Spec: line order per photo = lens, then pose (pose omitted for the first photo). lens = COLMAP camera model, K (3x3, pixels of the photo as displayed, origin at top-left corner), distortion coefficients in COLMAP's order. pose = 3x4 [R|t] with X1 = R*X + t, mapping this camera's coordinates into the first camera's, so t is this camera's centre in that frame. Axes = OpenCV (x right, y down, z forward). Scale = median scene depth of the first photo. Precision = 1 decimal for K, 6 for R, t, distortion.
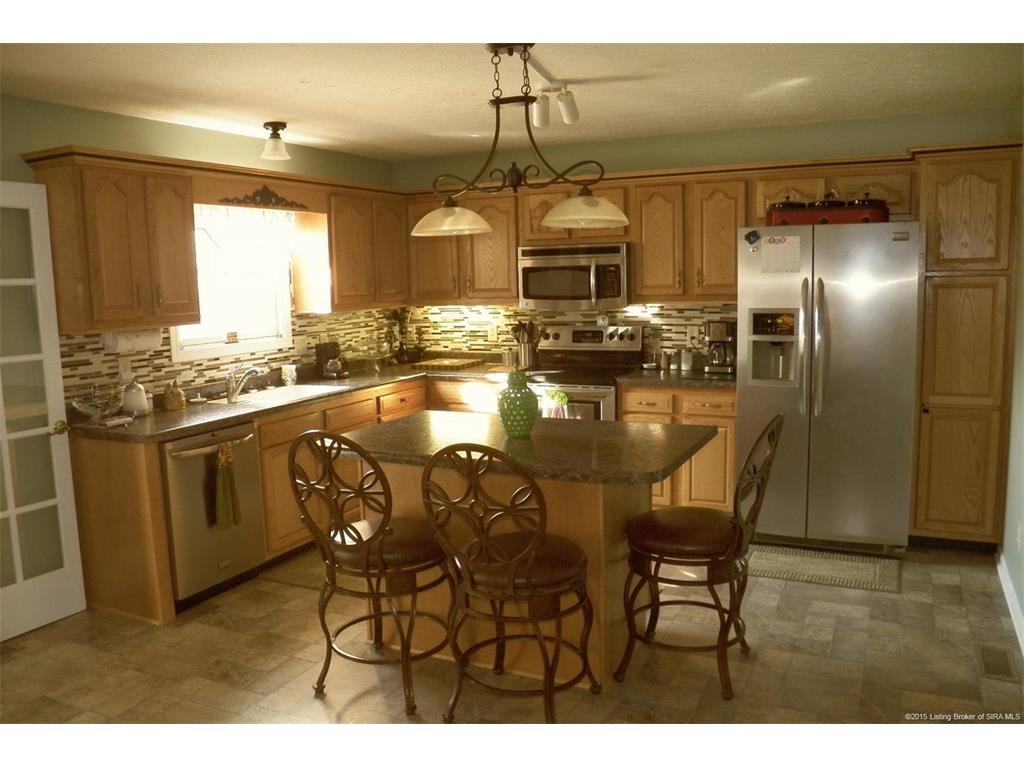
lens RADIAL K [[841.9, 0, 498.8], [0, 841.9, 387.2], [0, 0, 1]] dist [-0.140719, 0.109002]
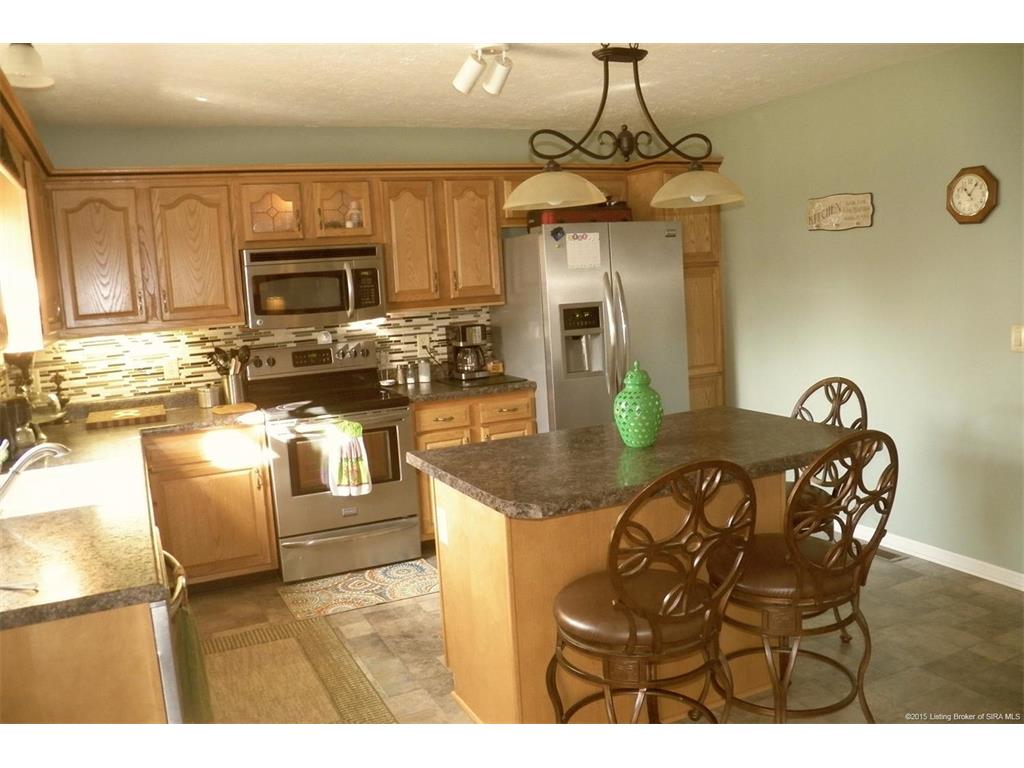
lens RADIAL K [[841.9, 0, 498.8], [0, 841.9, 387.2], [0, 0, 1]] dist [-0.140719, 0.109002]
pose [[0.625384, -0.111313, 0.772337, -0.516608], [0.144680, 0.989152, 0.025410, -0.031161], [-0.766787, 0.095851, 0.634705, 0.405051]]
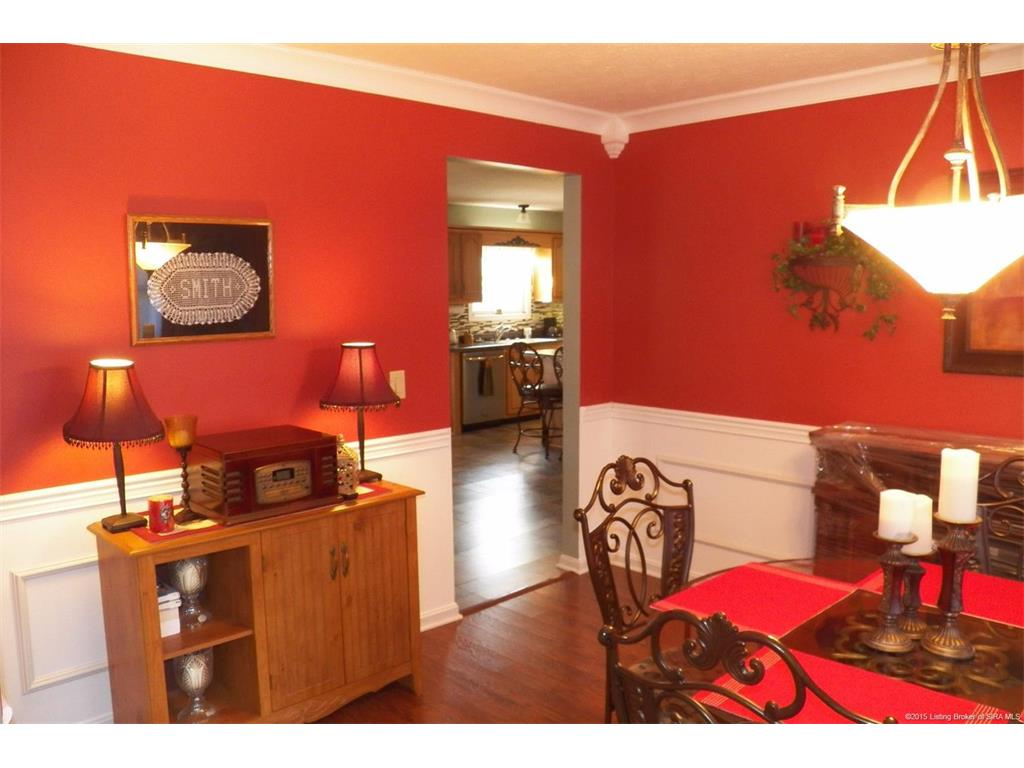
lens RADIAL K [[841.9, 0, 498.8], [0, 841.9, 387.2], [0, 0, 1]] dist [-0.140719, 0.109002]
pose [[0.939371, 0.061519, -0.337338, 0.381387], [-0.062891, 0.997997, 0.006872, 0.111314], [0.337085, 0.014760, 0.941358, -0.920289]]
